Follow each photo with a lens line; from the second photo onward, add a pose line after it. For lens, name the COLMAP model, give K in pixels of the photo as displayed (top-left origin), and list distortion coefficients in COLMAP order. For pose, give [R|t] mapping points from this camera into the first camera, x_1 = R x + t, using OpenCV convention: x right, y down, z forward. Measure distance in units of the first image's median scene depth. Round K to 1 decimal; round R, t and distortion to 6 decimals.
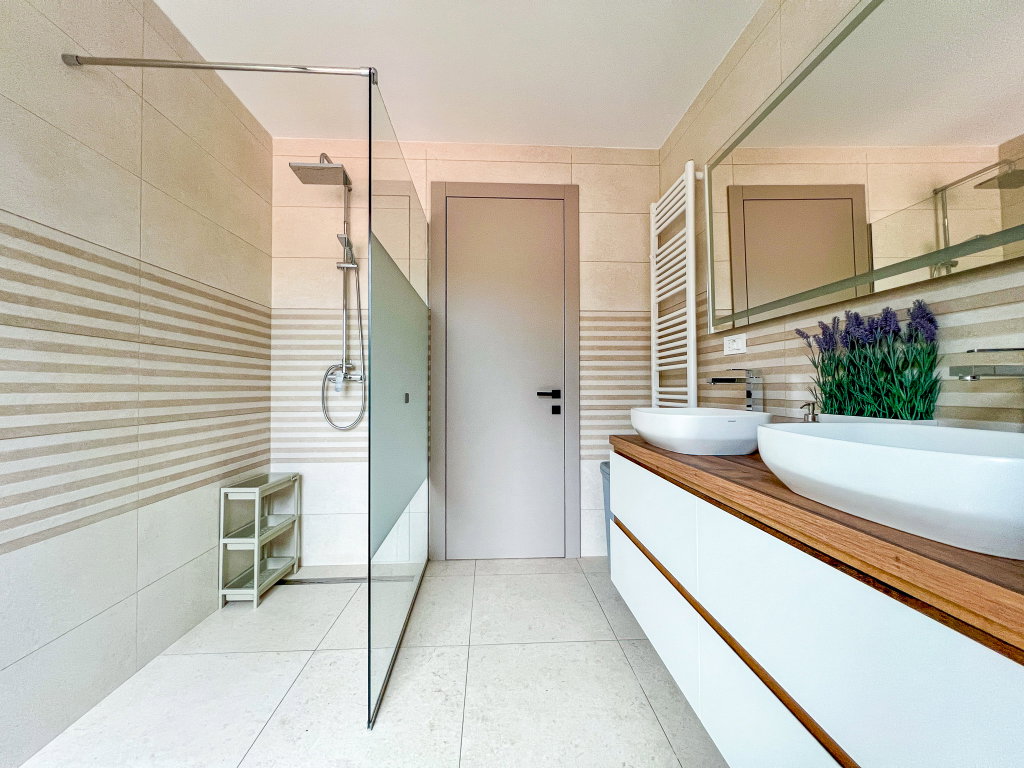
lens RADIAL K [[408.0, 0, 511.0], [0, 408.0, 380.3], [0, 0, 1]] dist [-0.002291, 0.000365]
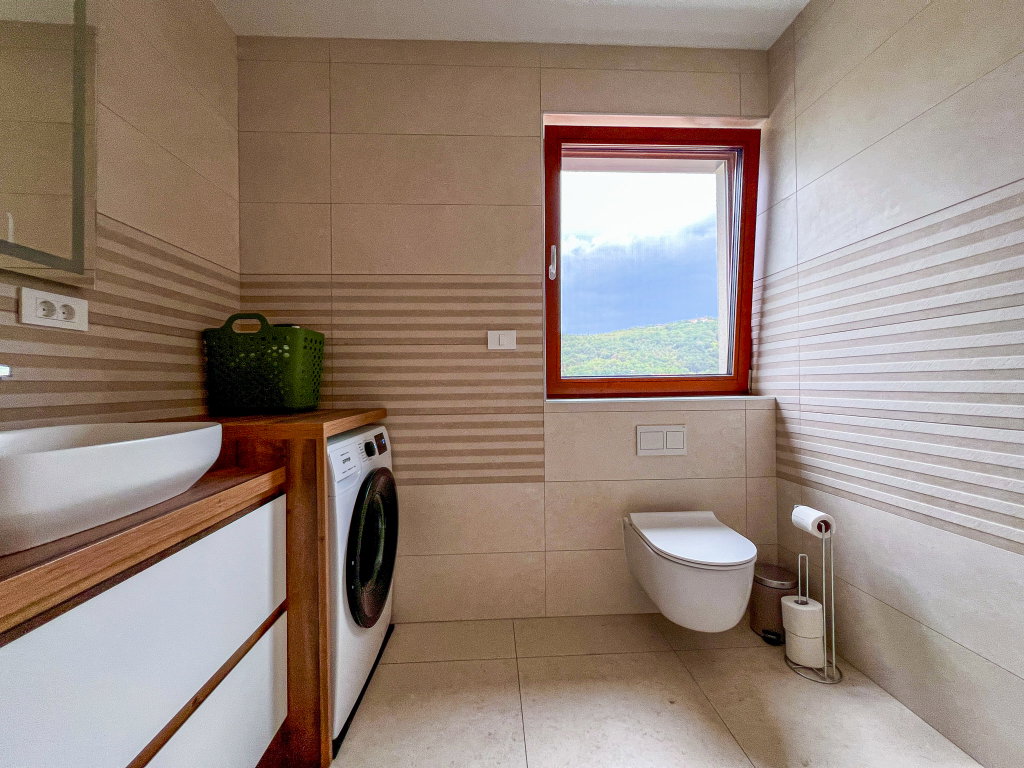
lens RADIAL K [[408.0, 0, 511.0], [0, 408.0, 380.3], [0, 0, 1]] dist [-0.002291, 0.000365]
pose [[-0.999887, 0.014990, -0.000576, -0.102063], [0.015000, 0.999461, -0.029203, 0.044393], [0.000138, -0.029208, -0.999573, 2.028031]]
